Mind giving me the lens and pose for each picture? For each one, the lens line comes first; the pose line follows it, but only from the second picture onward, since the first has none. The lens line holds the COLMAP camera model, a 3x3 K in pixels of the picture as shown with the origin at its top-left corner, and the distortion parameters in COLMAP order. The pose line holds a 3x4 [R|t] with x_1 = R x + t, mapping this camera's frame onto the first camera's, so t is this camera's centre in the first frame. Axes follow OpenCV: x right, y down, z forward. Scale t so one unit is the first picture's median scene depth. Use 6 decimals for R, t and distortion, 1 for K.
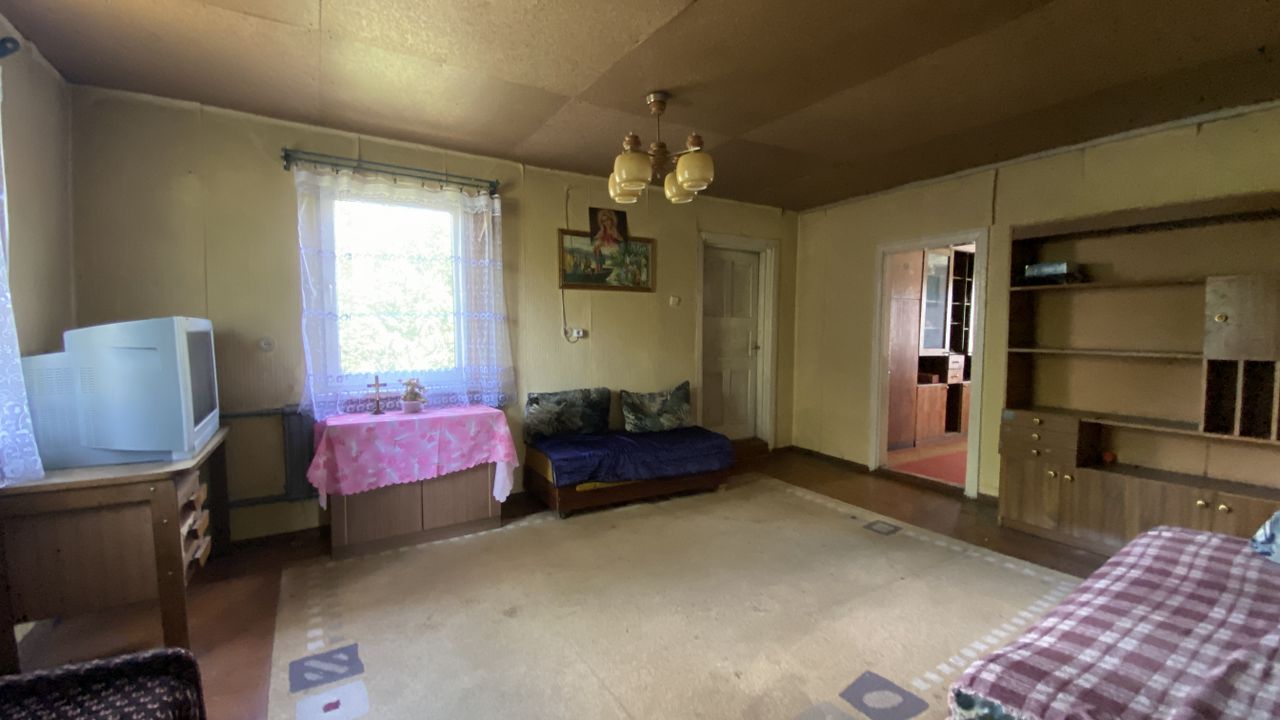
lens RADIAL K [[526.4, 0, 643.3], [0, 526.4, 356.4], [0, 0, 1]] dist [0.025055, -0.025447]
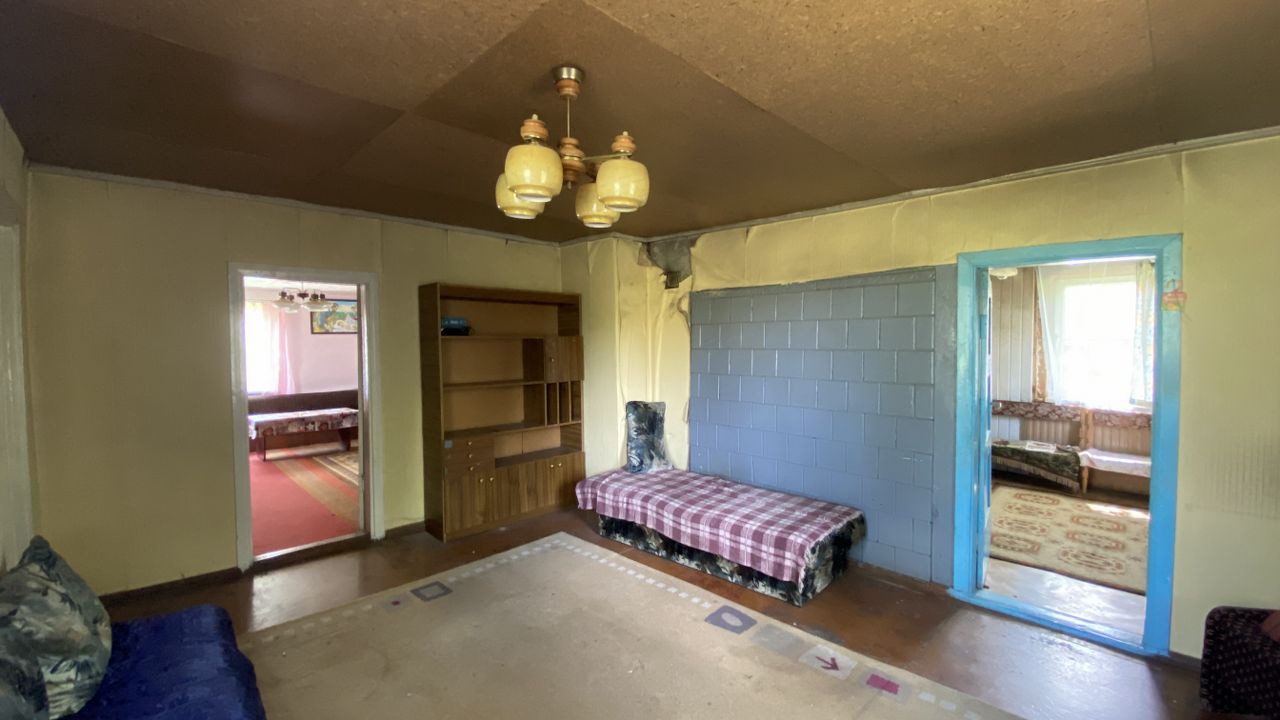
lens RADIAL K [[526.4, 0, 643.3], [0, 526.4, 356.4], [0, 0, 1]] dist [0.025055, -0.025447]
pose [[-0.193751, -0.034158, 0.980456, -0.581253], [0.063705, 0.996846, 0.047318, -0.119577], [-0.978980, 0.071628, -0.190964, 0.886999]]
